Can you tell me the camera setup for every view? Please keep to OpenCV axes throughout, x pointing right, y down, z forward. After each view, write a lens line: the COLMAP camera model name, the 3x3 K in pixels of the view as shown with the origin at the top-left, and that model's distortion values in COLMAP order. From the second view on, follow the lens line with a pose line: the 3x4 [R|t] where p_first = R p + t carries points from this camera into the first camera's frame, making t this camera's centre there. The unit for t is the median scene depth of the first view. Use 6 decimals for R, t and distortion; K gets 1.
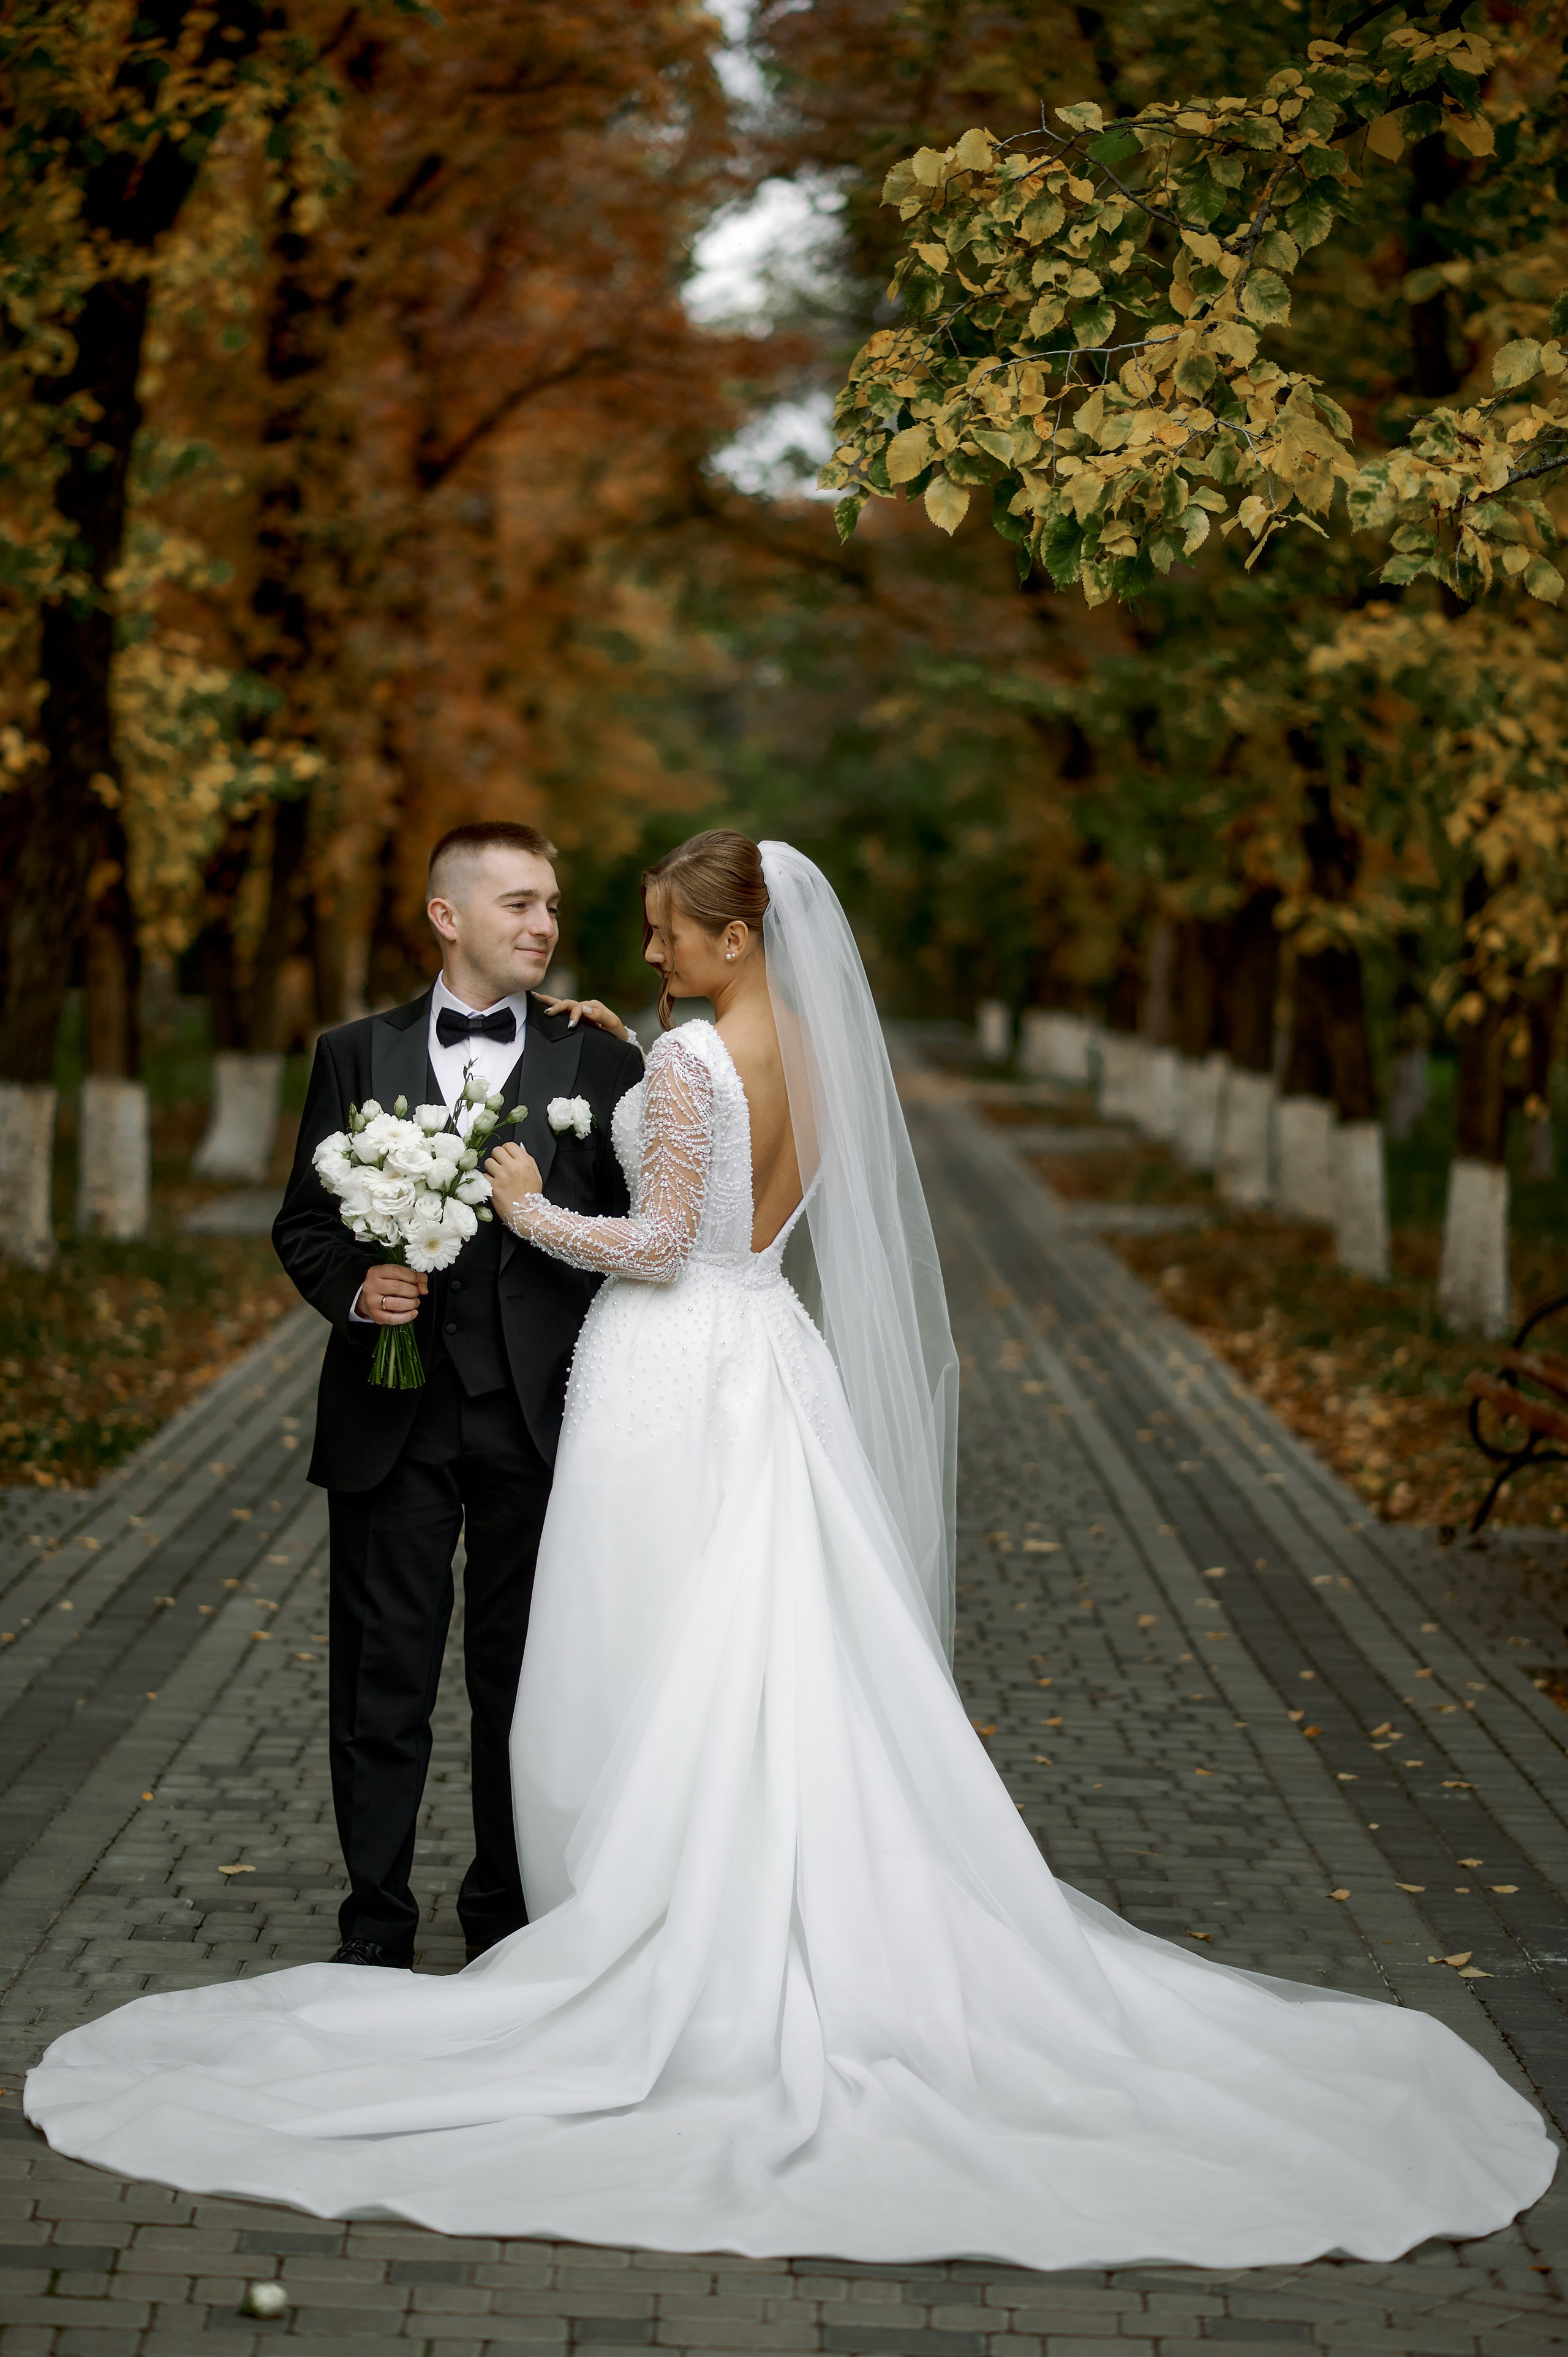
lens RADIAL K [[5683.8, 0, 784.0], [0, 5683.8, 1178.5], [0, 0, 1]] dist [-0.000969, 0.541213]
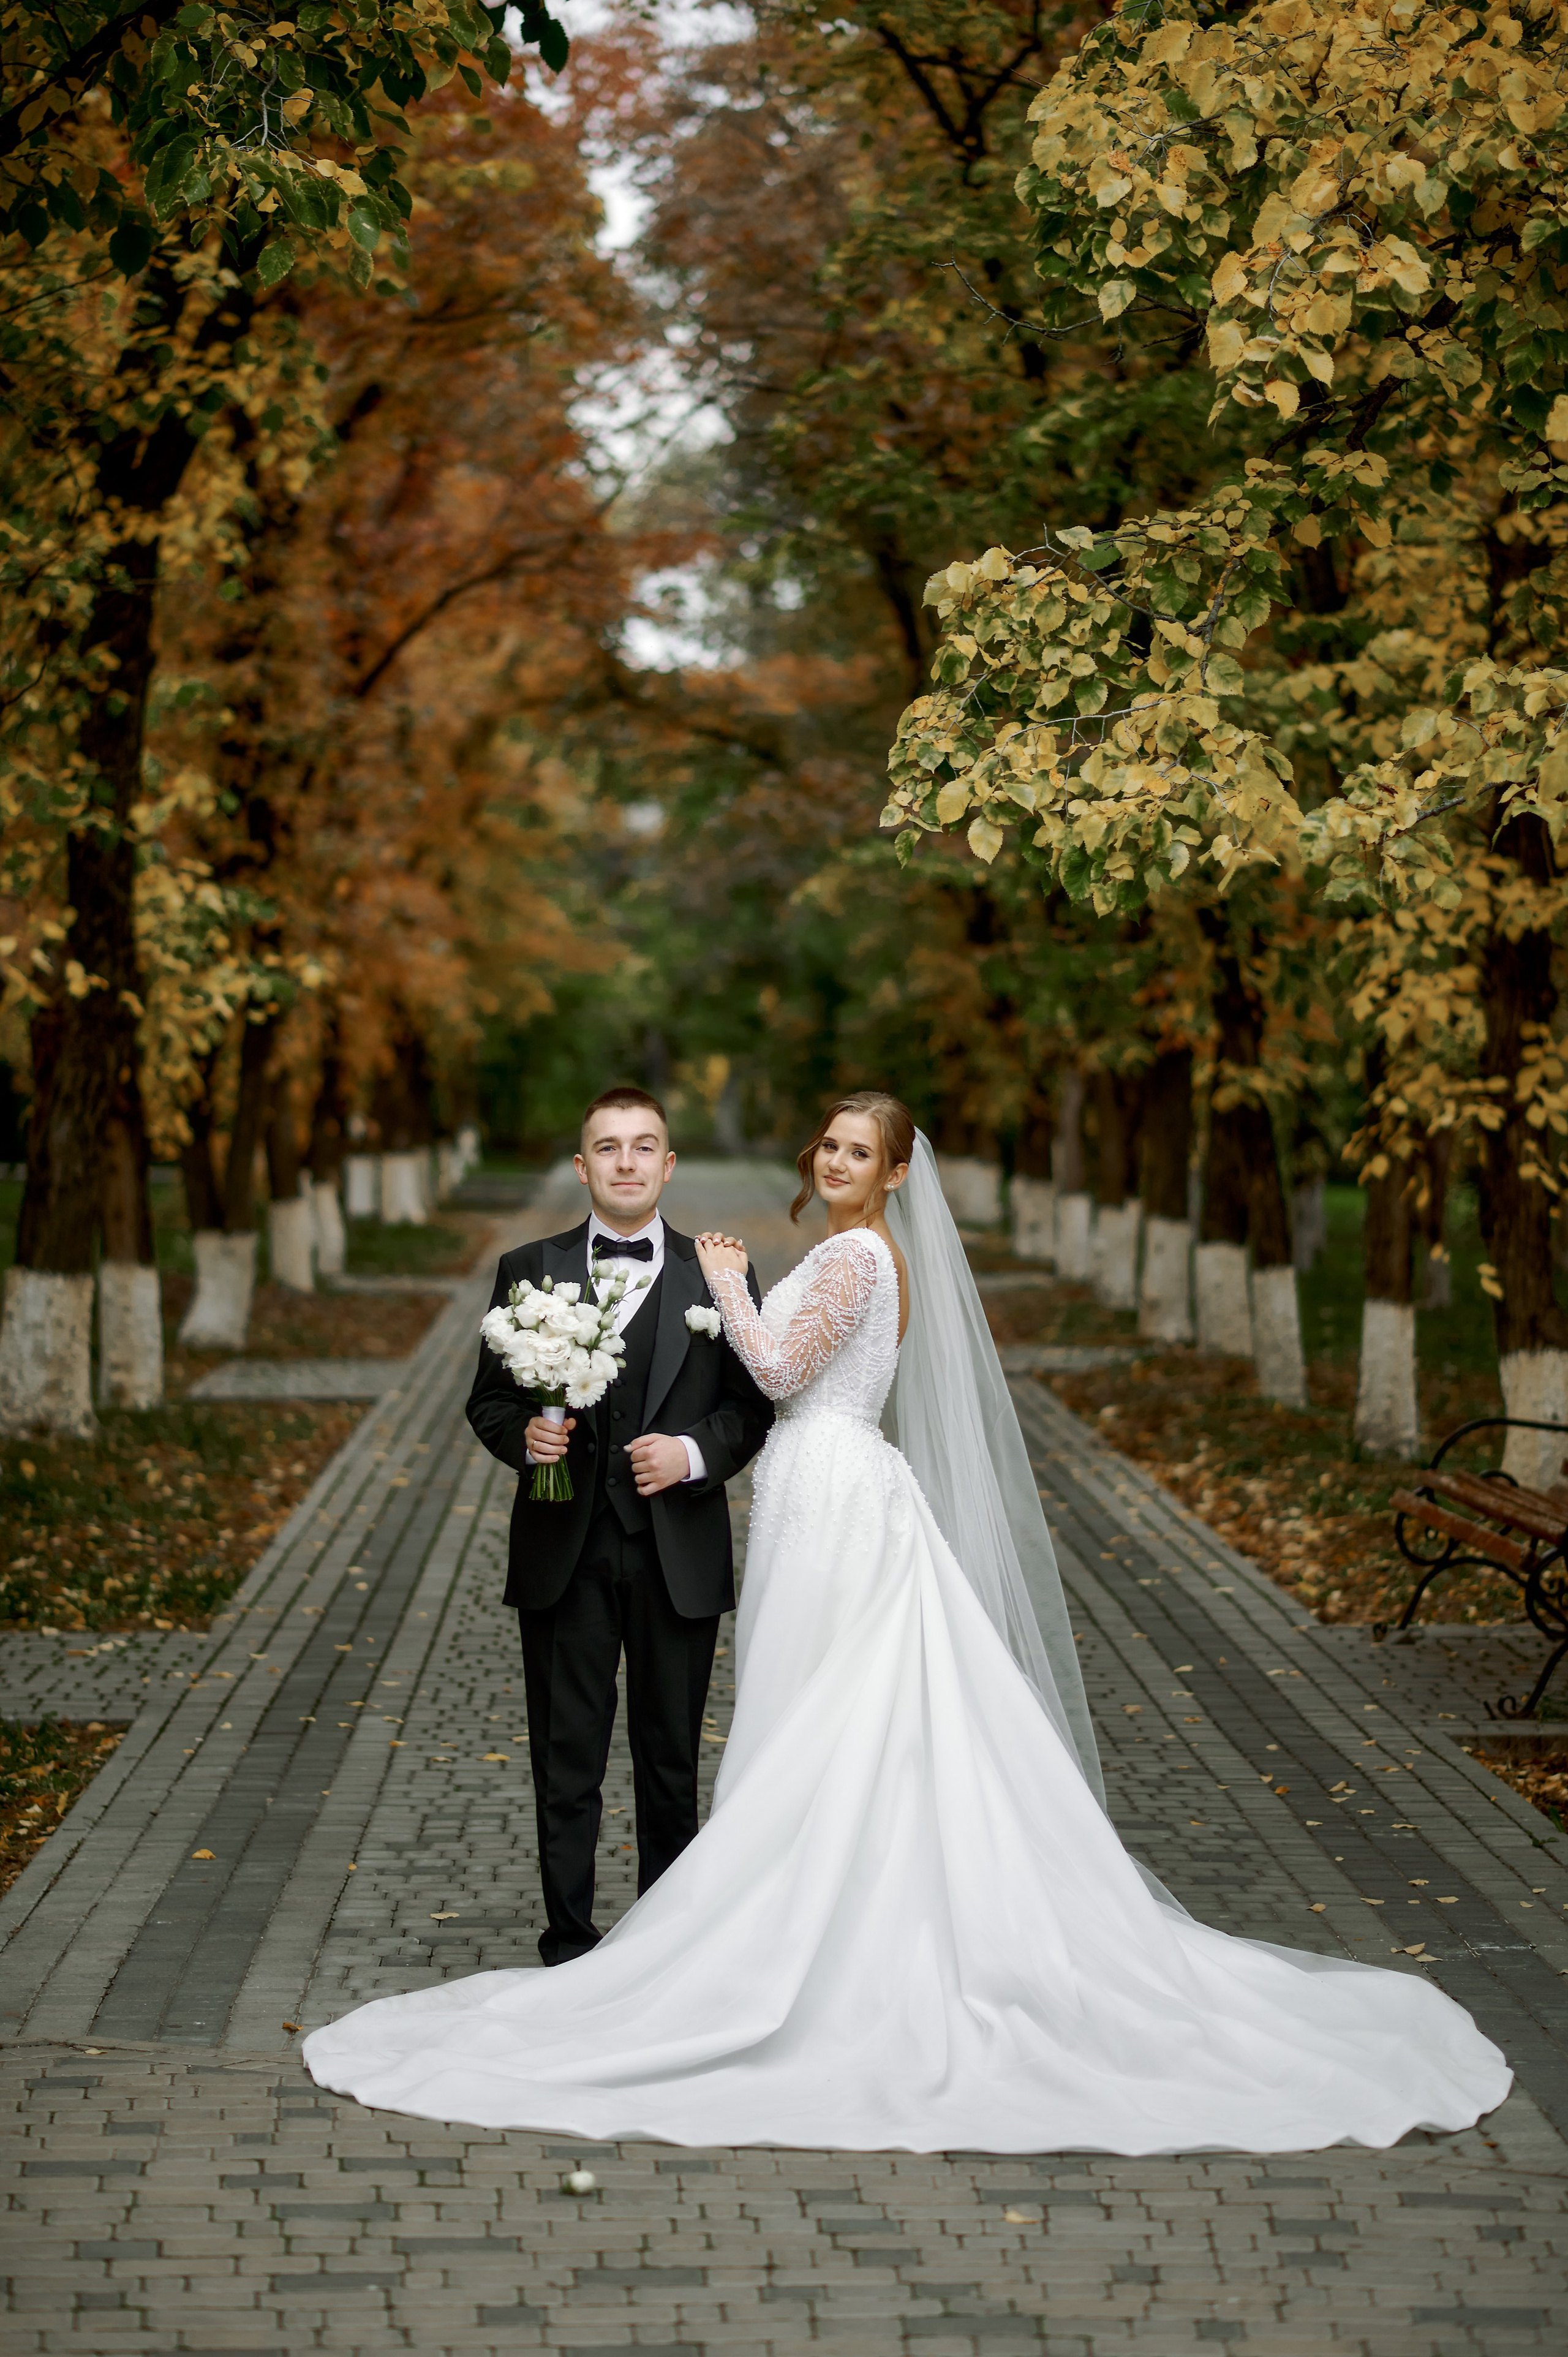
lens RADIAL K [[5800.0, 0, 693.5], [0, 5800.0, 1185.7], [0, 0, 1]] dist [0.067467, 0.245627]
pose [[0.999467, -0.032048, 0.006139, -0.029211], [0.032178, 0.999231, -0.022411, -0.006687], [-0.005416, 0.022597, 0.999730, -0.197332]]
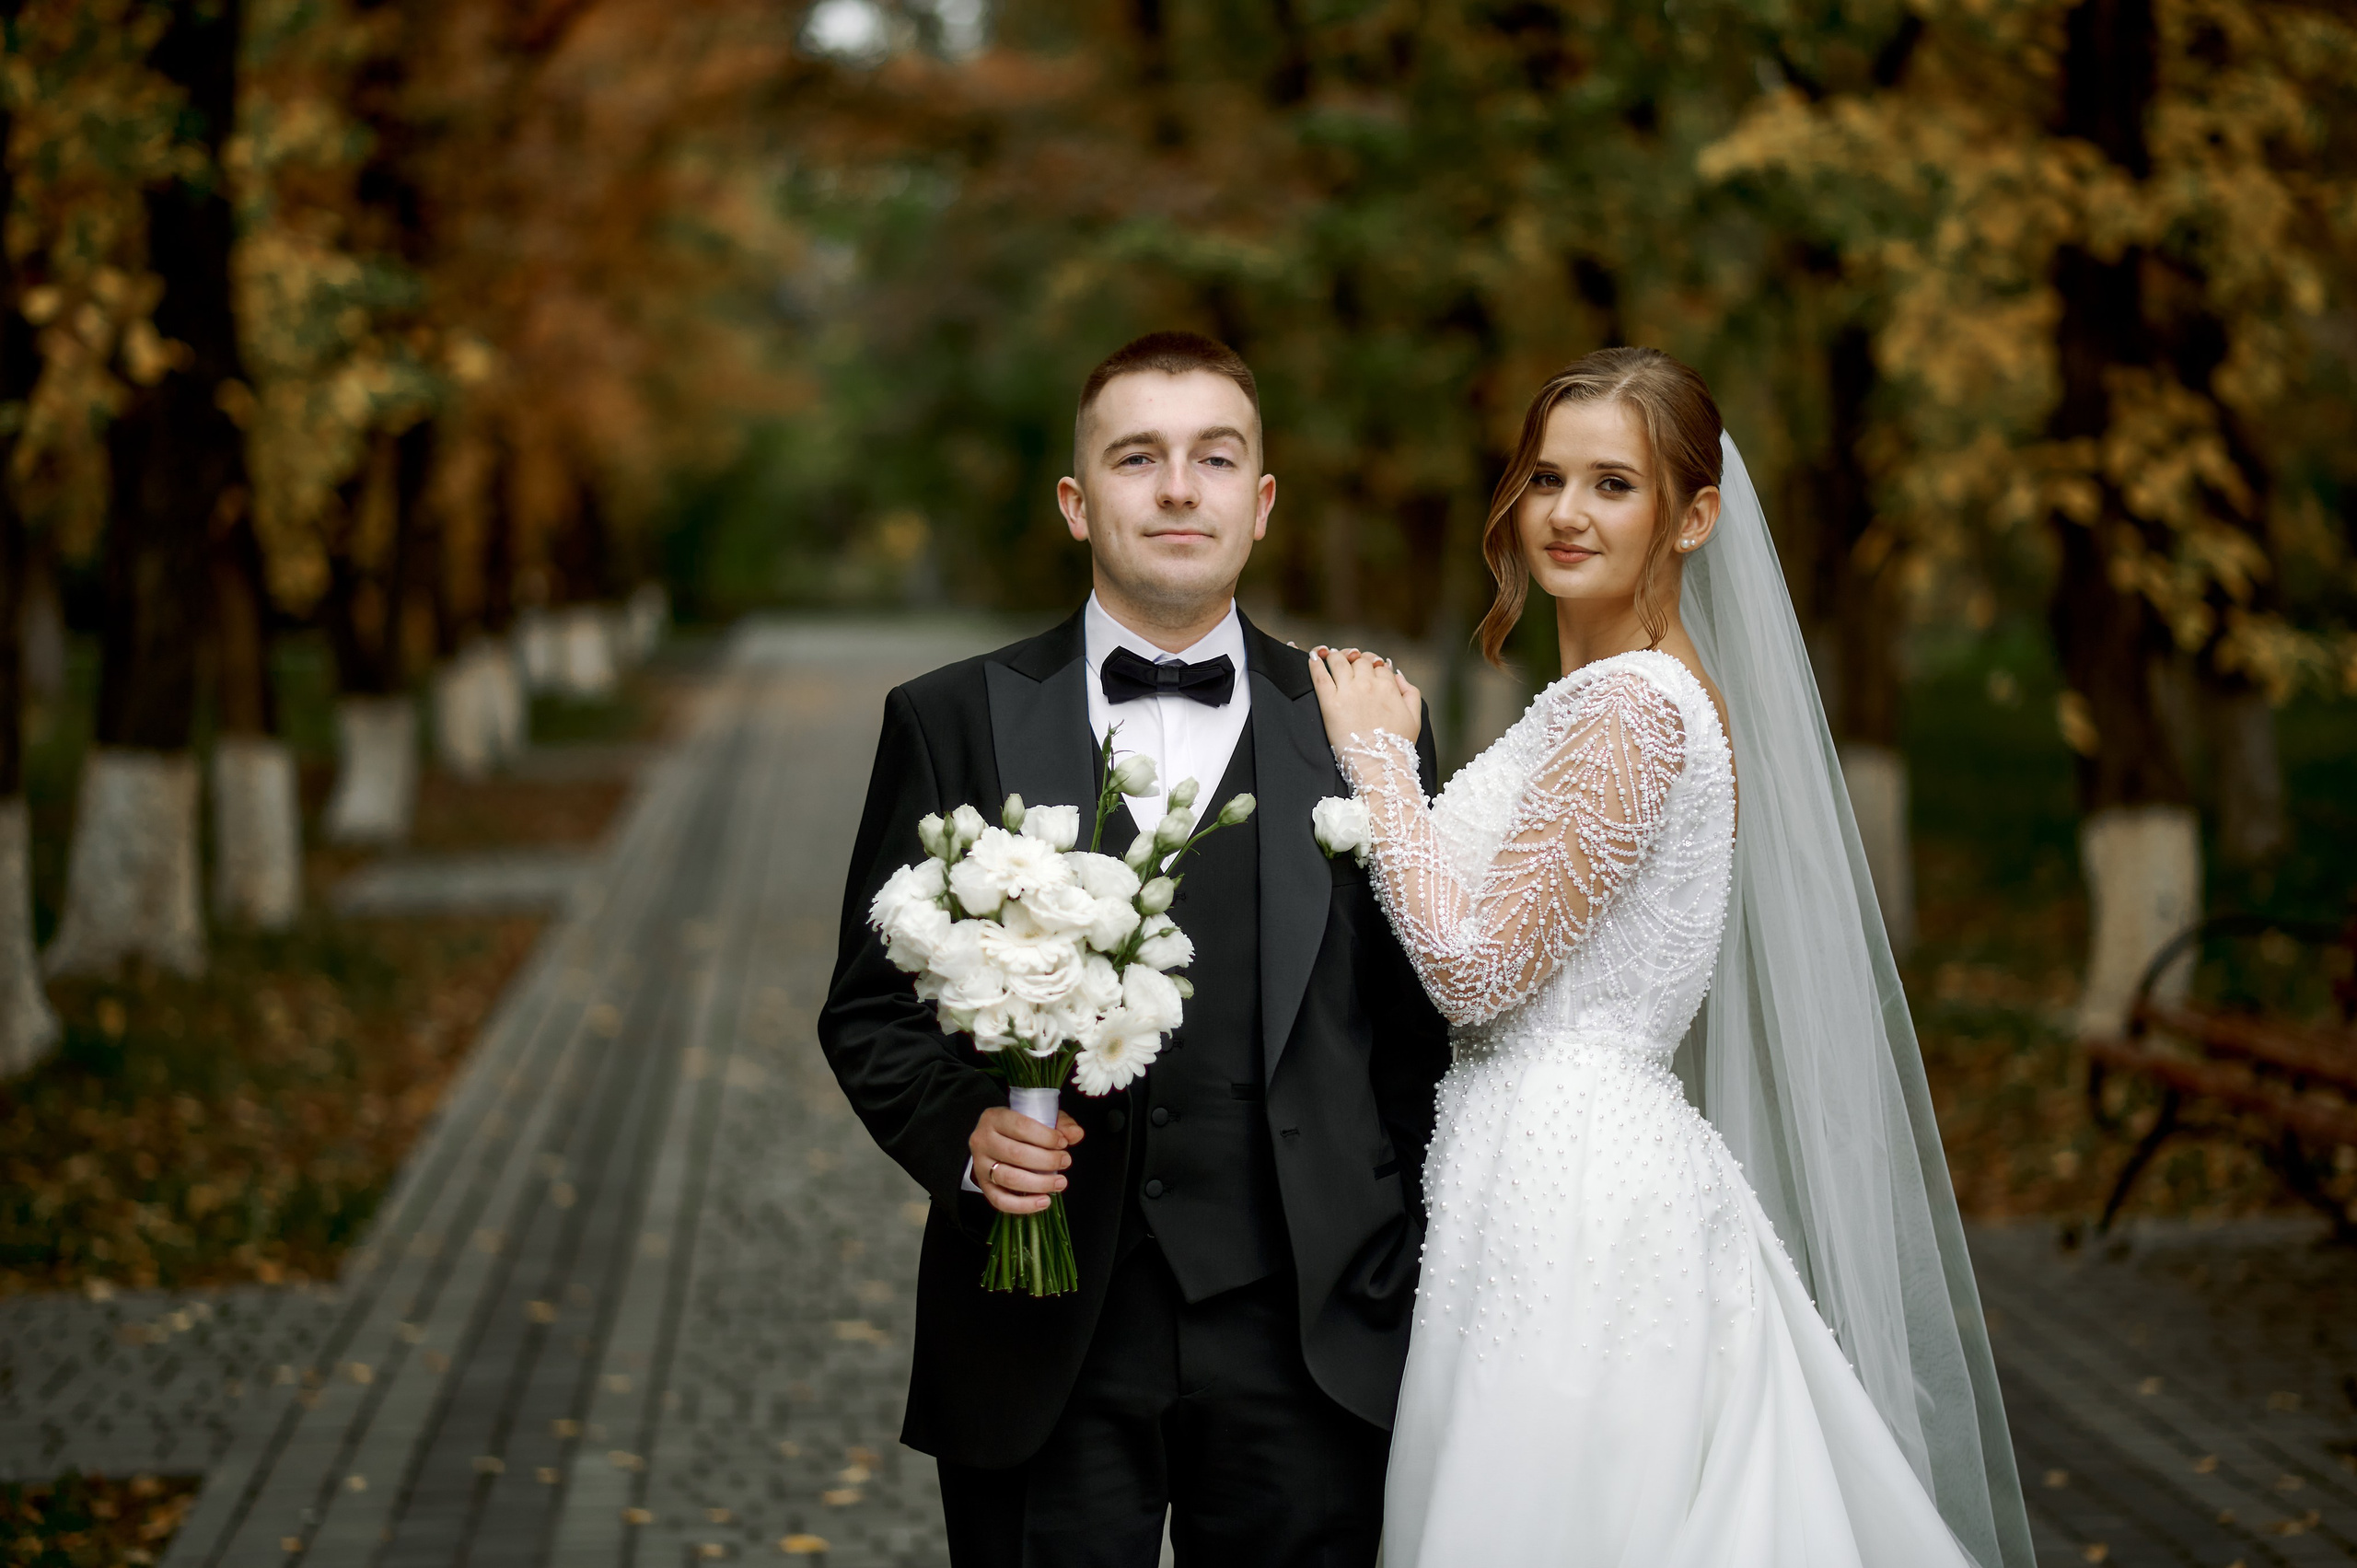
lens RADIAL K [[5684.0, 0, 1178.5], [0, 5684.0, 784.0], [0, 0, 1]] dist [-0.000969, 0.541213]
pose [[0.996578, -0.056518, 0.060315, -0.053585], [0.056410, 0.998402, 0.003487, -0.010660], [-0.060416, -0.000072, 0.998173, 0.232434]]
